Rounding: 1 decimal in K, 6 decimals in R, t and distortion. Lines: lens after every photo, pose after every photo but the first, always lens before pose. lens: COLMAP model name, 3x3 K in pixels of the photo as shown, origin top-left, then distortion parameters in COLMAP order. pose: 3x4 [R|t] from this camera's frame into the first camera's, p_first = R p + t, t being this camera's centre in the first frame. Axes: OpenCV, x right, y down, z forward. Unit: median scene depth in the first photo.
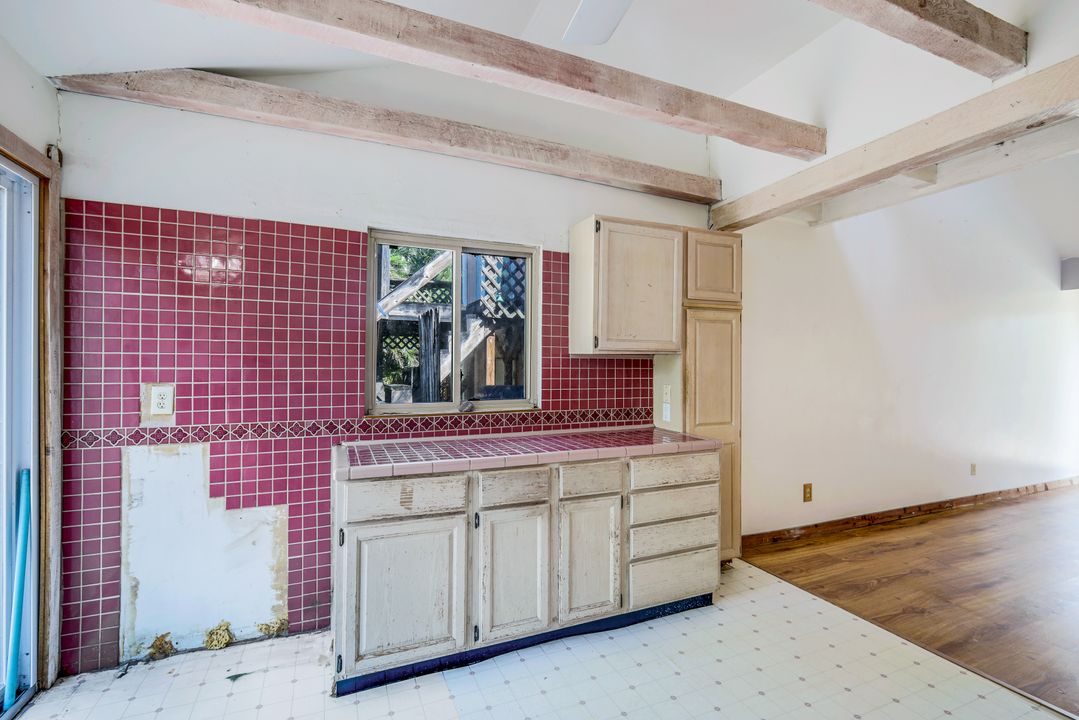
lens RADIAL K [[465.2, 0, 540.5], [0, 465.2, 360.0], [0, 0, 1]] dist [0.002637, -0.000458]
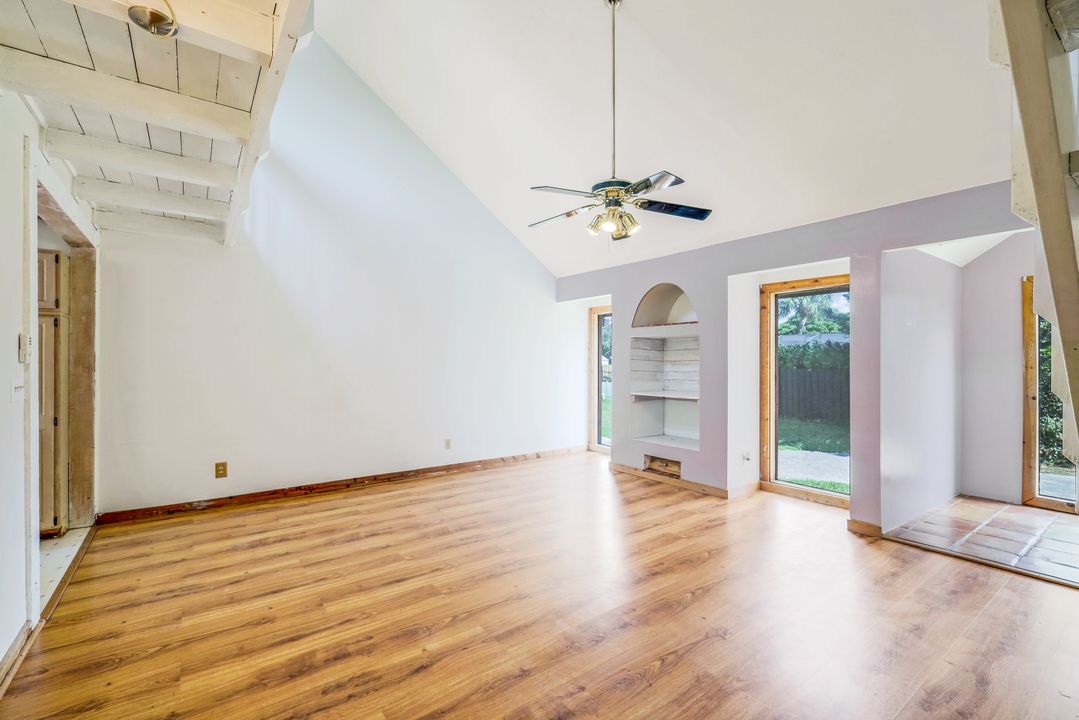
lens RADIAL K [[465.2, 0, 540.5], [0, 465.2, 360.0], [0, 0, 1]] dist [0.002637, -0.000458]
pose [[0.969915, -0.005281, 0.243387, 1.047769], [0.006320, 0.999974, -0.003491, 0.019369], [-0.243362, 0.004924, 0.969923, -0.317932]]
